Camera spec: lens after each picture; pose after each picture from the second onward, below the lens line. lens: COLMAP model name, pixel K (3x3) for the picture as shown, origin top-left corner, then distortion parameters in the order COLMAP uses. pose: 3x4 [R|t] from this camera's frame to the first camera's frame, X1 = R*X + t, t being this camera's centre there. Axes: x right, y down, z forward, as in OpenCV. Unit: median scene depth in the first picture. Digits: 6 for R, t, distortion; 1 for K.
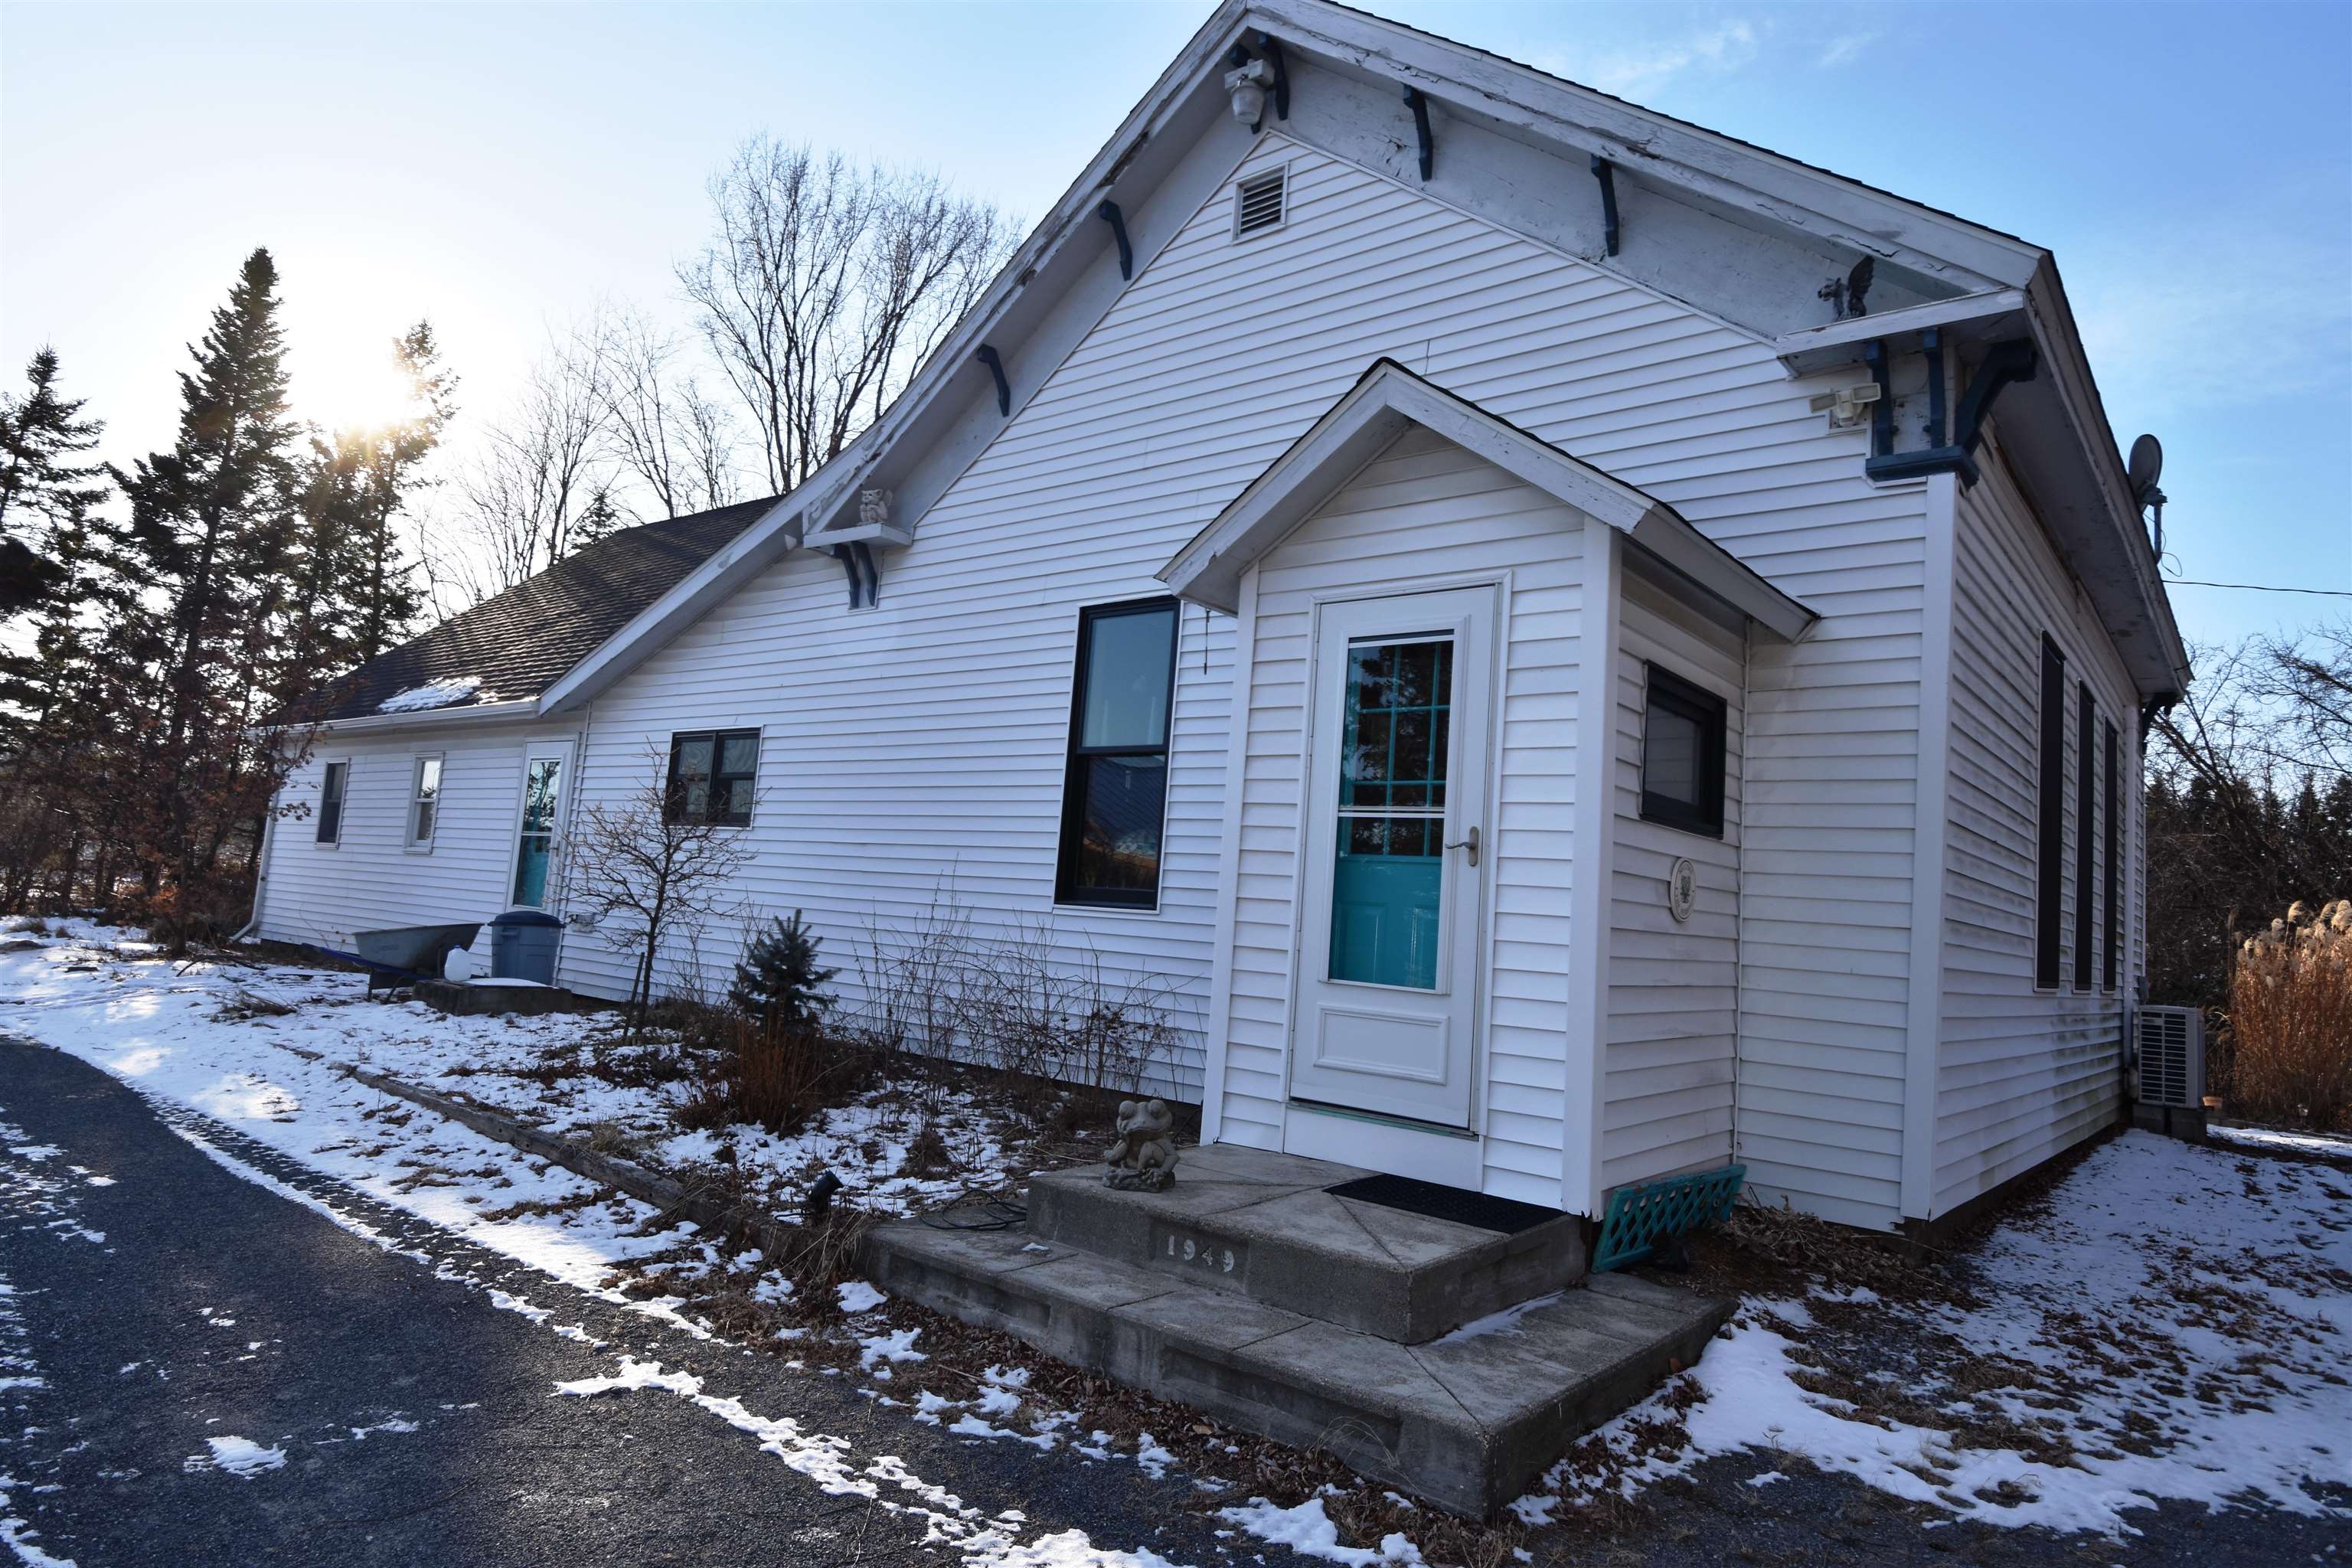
lens RADIAL K [[1372.8, 0, 1176.0], [0, 1372.8, 784.0], [0, 0, 1]] dist [0.032483, -0.047556]
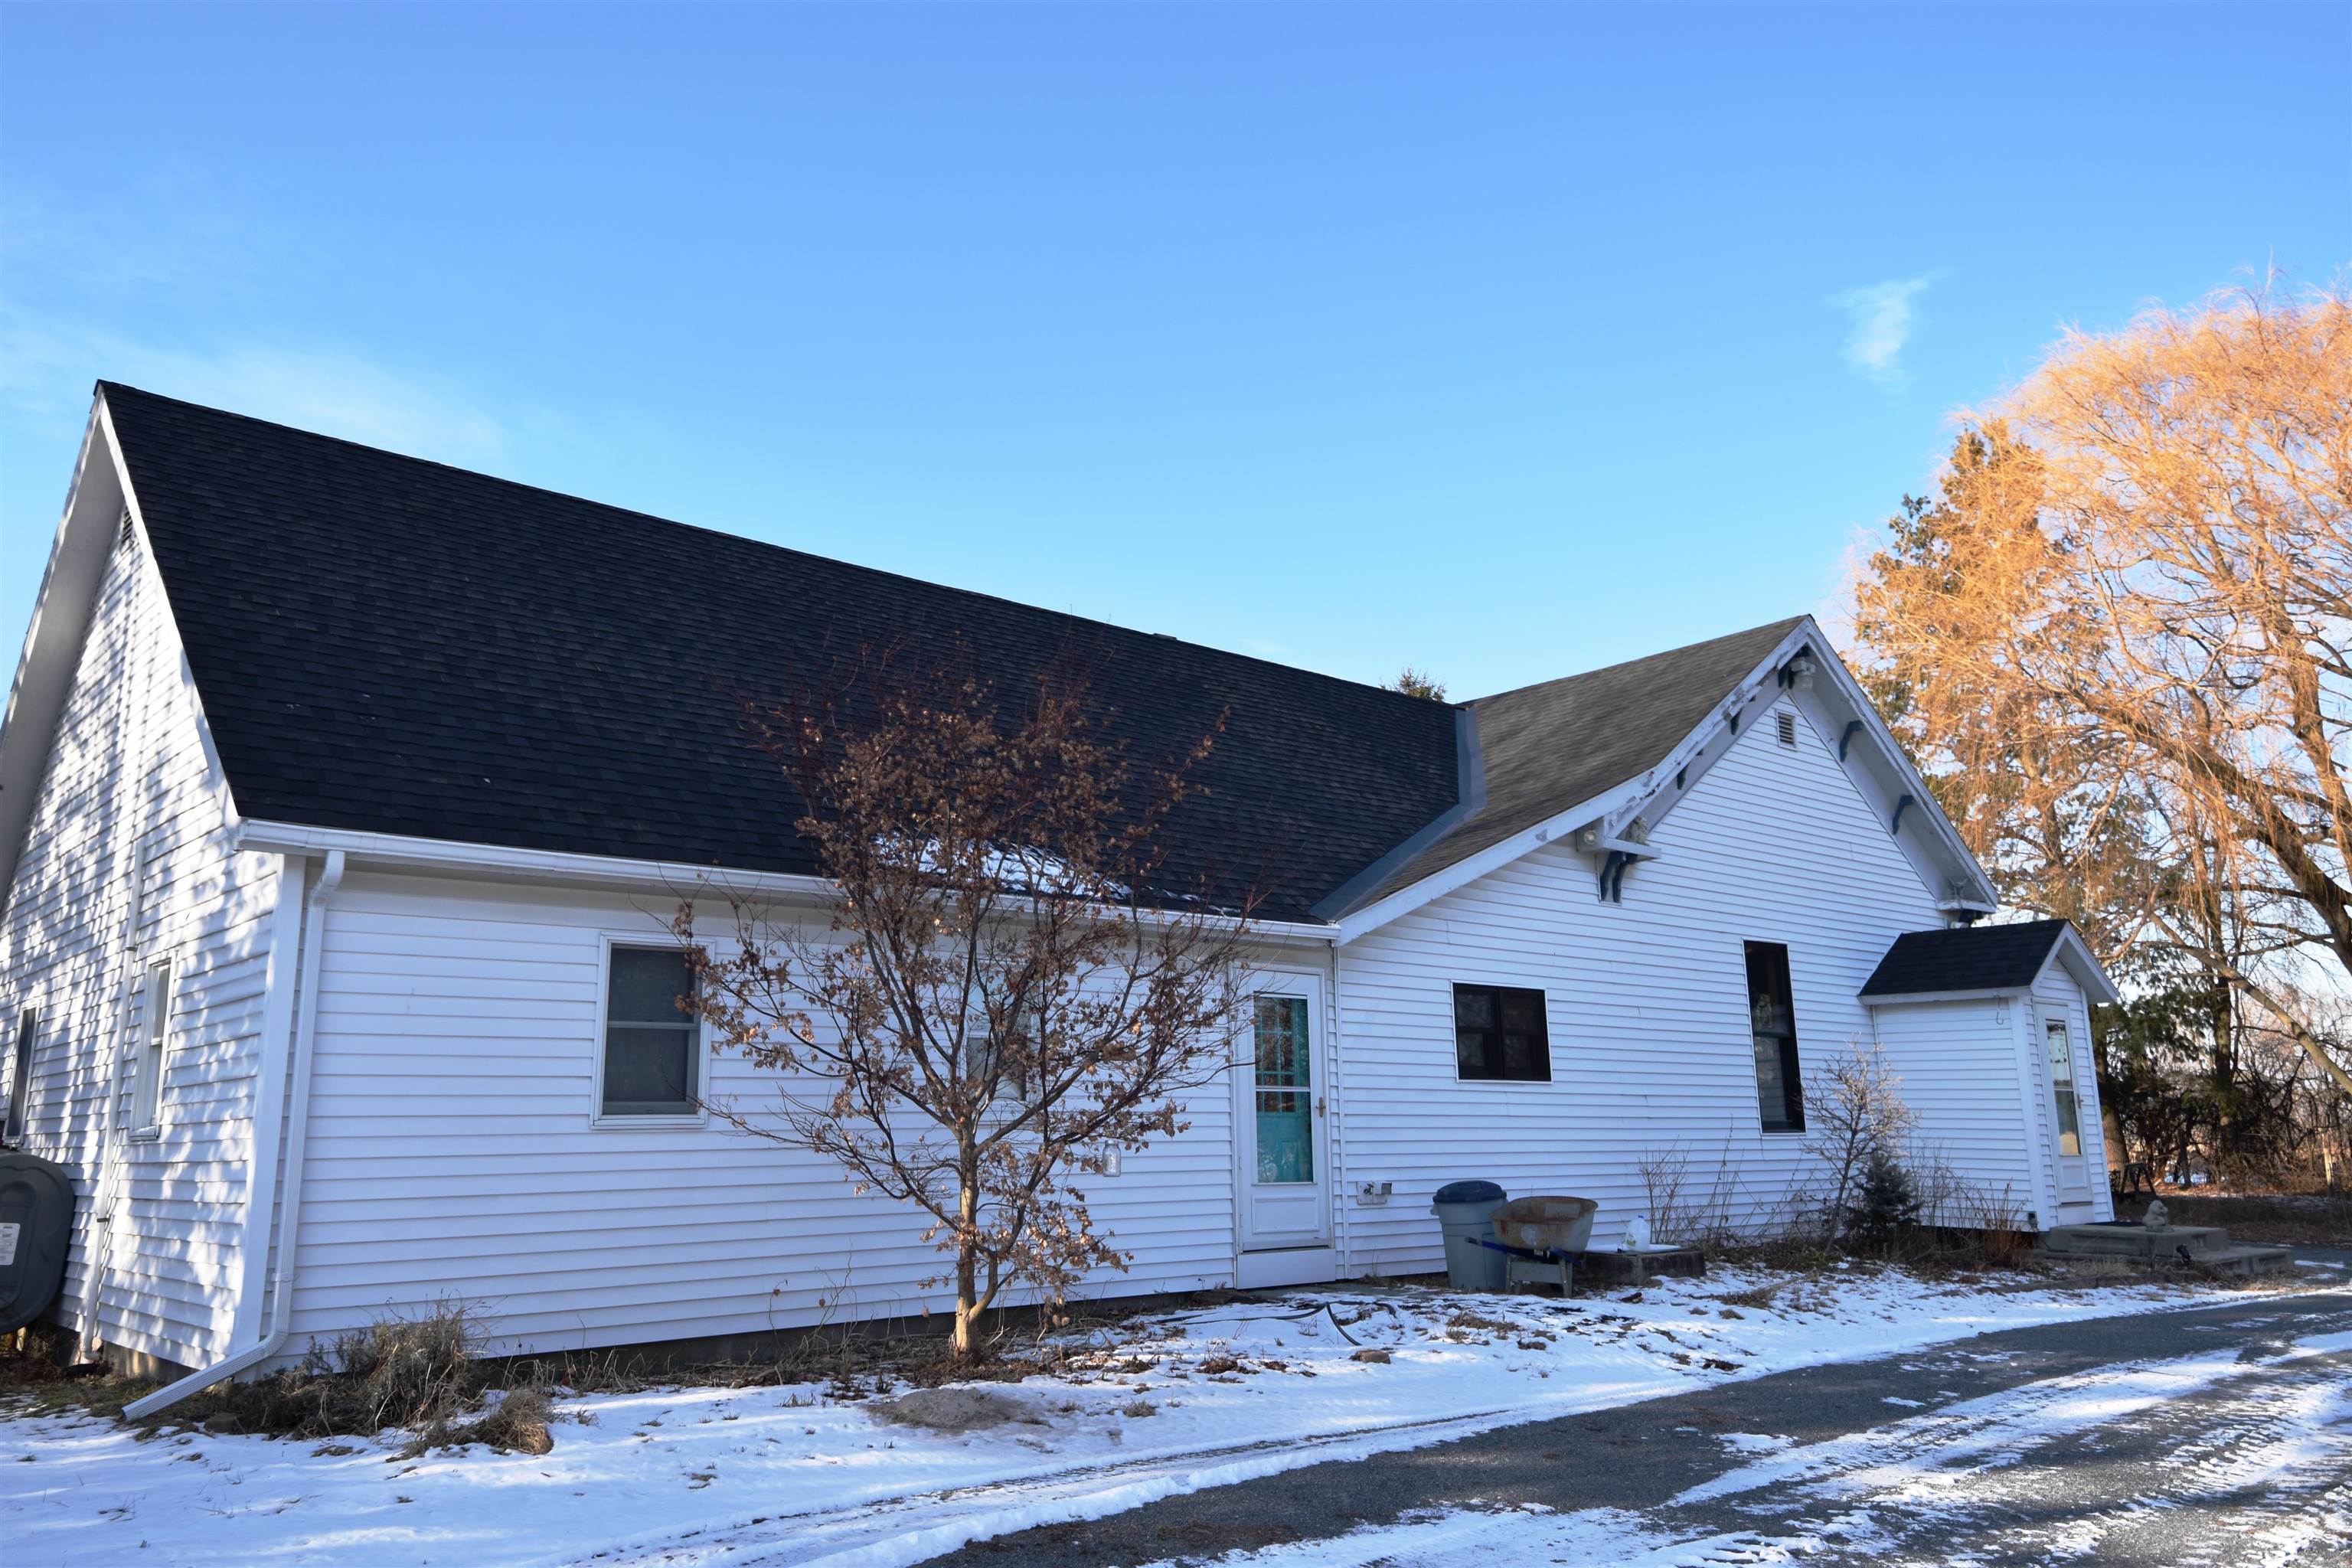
lens RADIAL K [[1721.7, 0, 1176.0], [0, 1721.7, 784.0], [0, 0, 1]] dist [0.000515, 0.000054]
pose [[0.152968, 0.127610, 0.979958, -2.717701], [-0.075703, 0.990227, -0.117130, -0.032939], [-0.985327, -0.056269, 0.161133, 1.706220]]
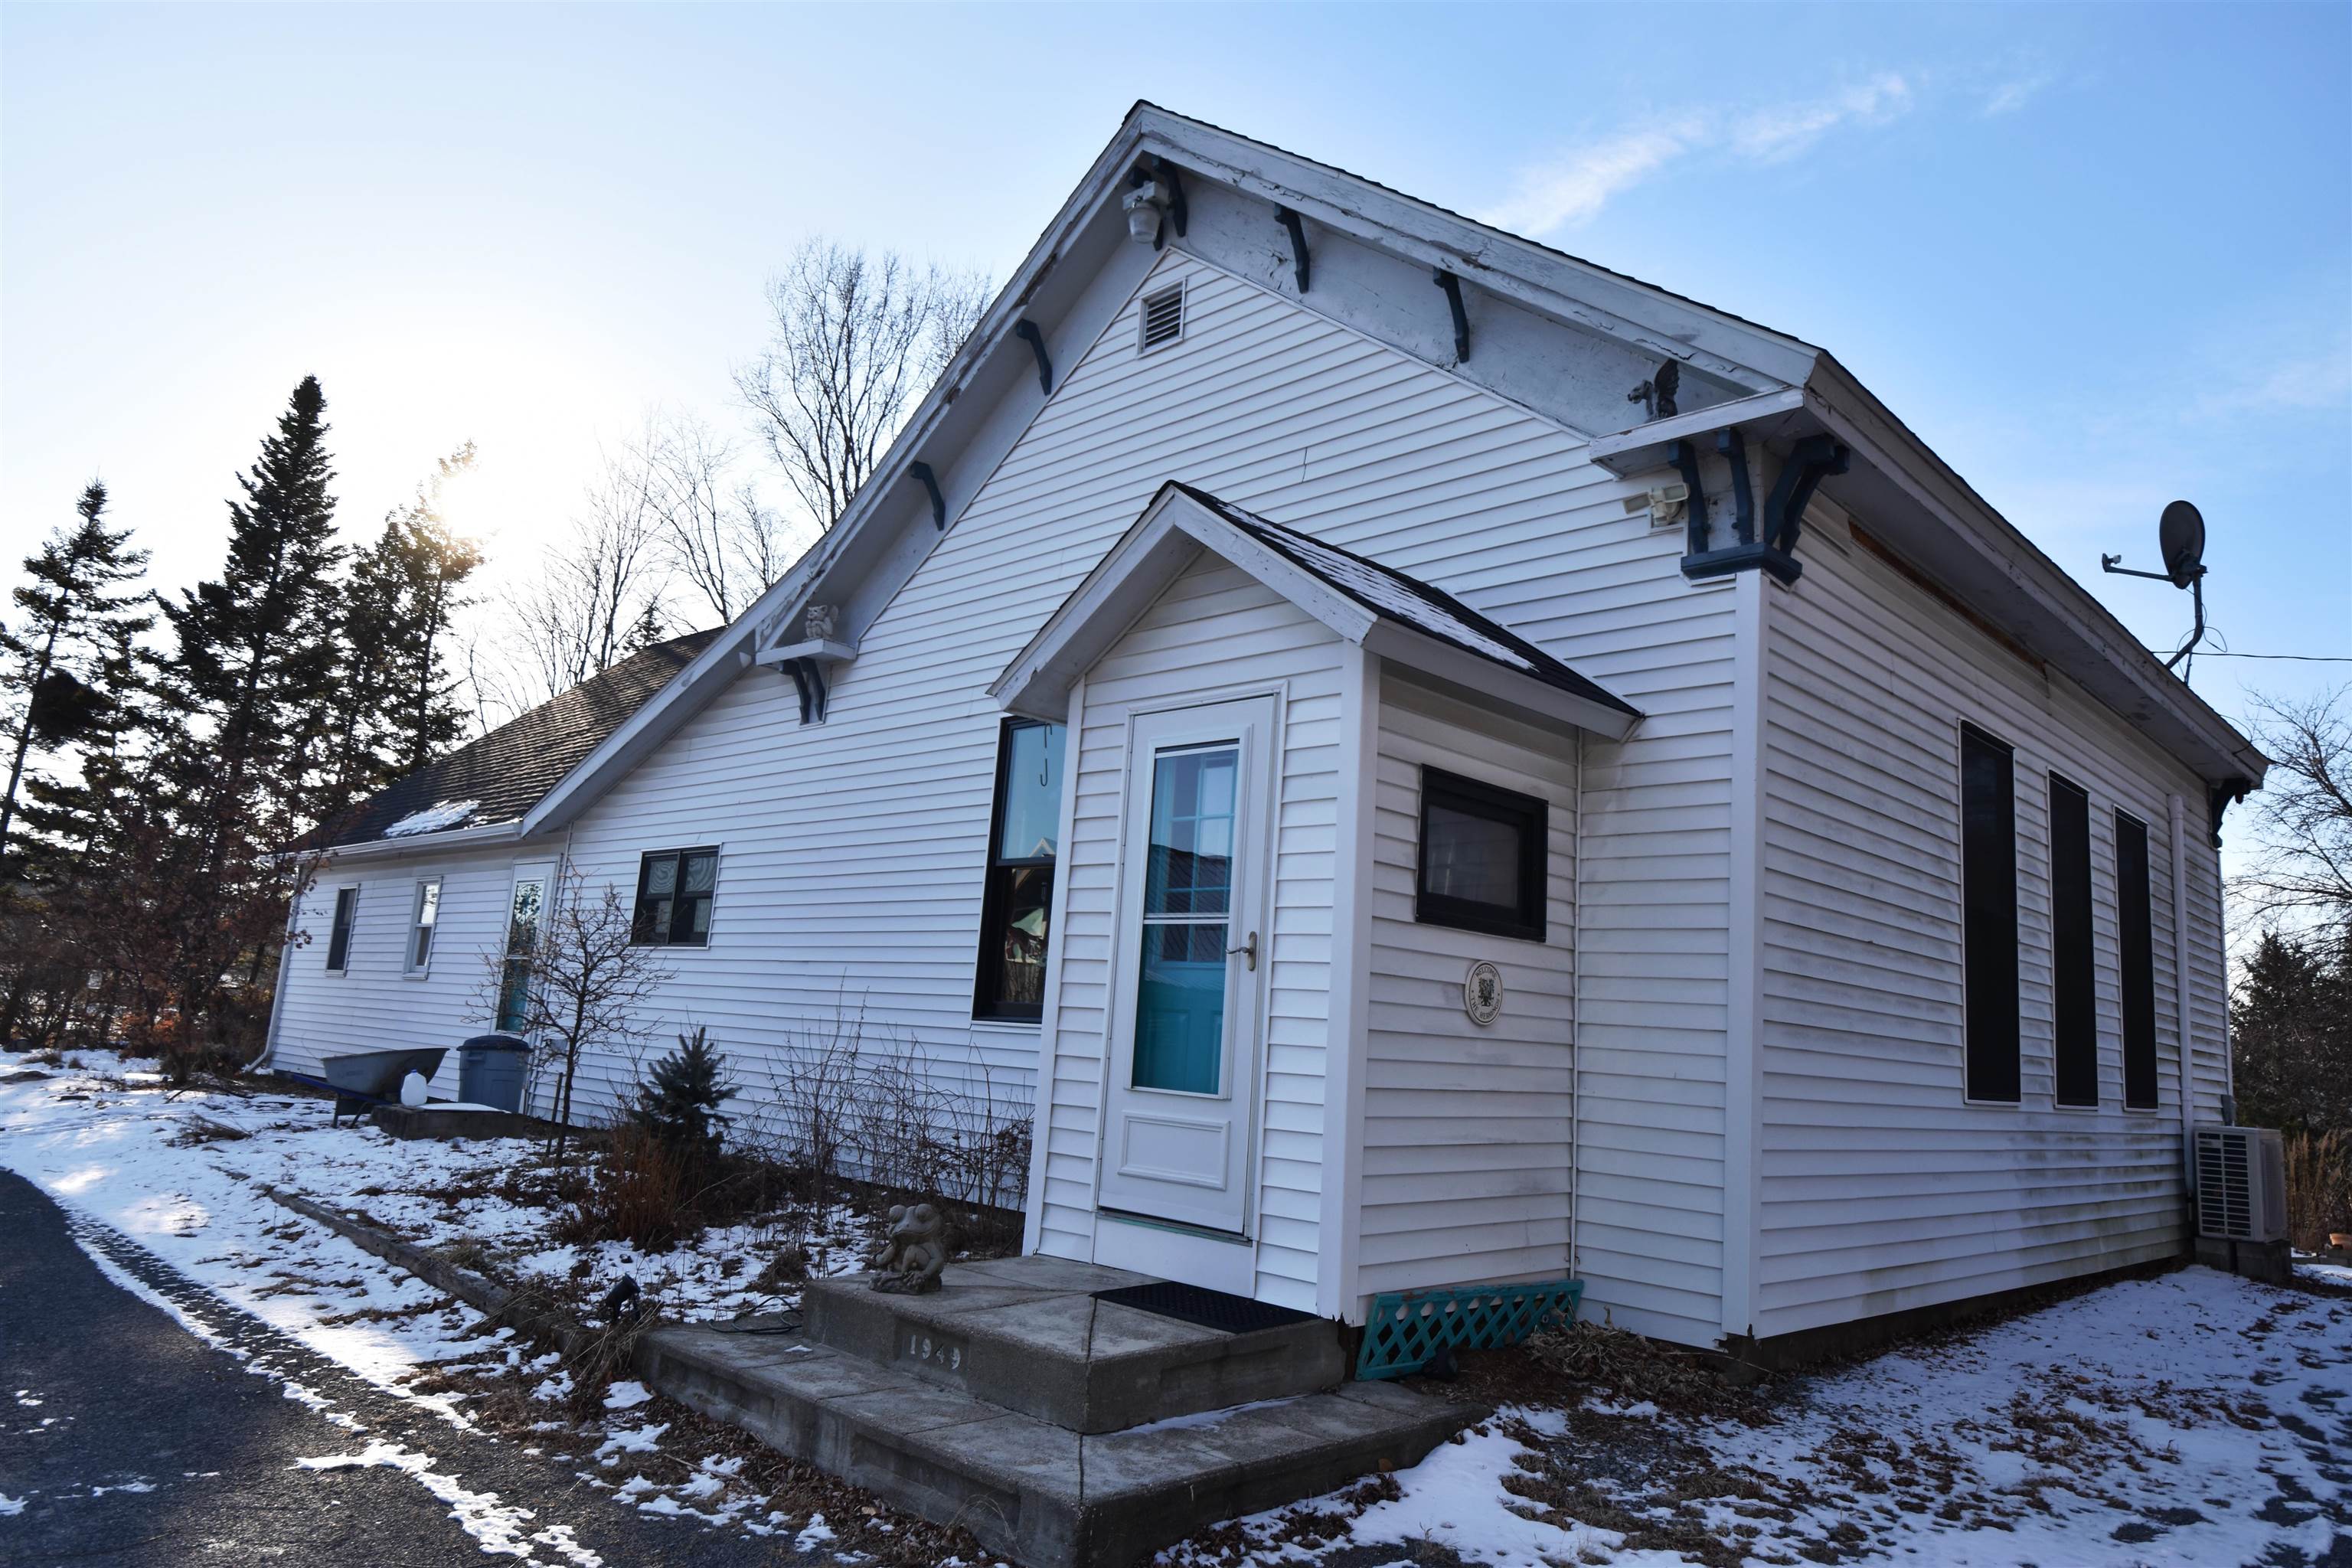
lens RADIAL K [[1502.3, 0, 1176.0], [0, 1502.3, 784.0], [0, 0, 1]] dist [0.040483, -0.054554]
pose [[0.996390, -0.021674, -0.082079, 0.184980], [0.015412, 0.996975, -0.076175, 0.004382], [0.083482, 0.074635, 0.993710, -0.084962]]
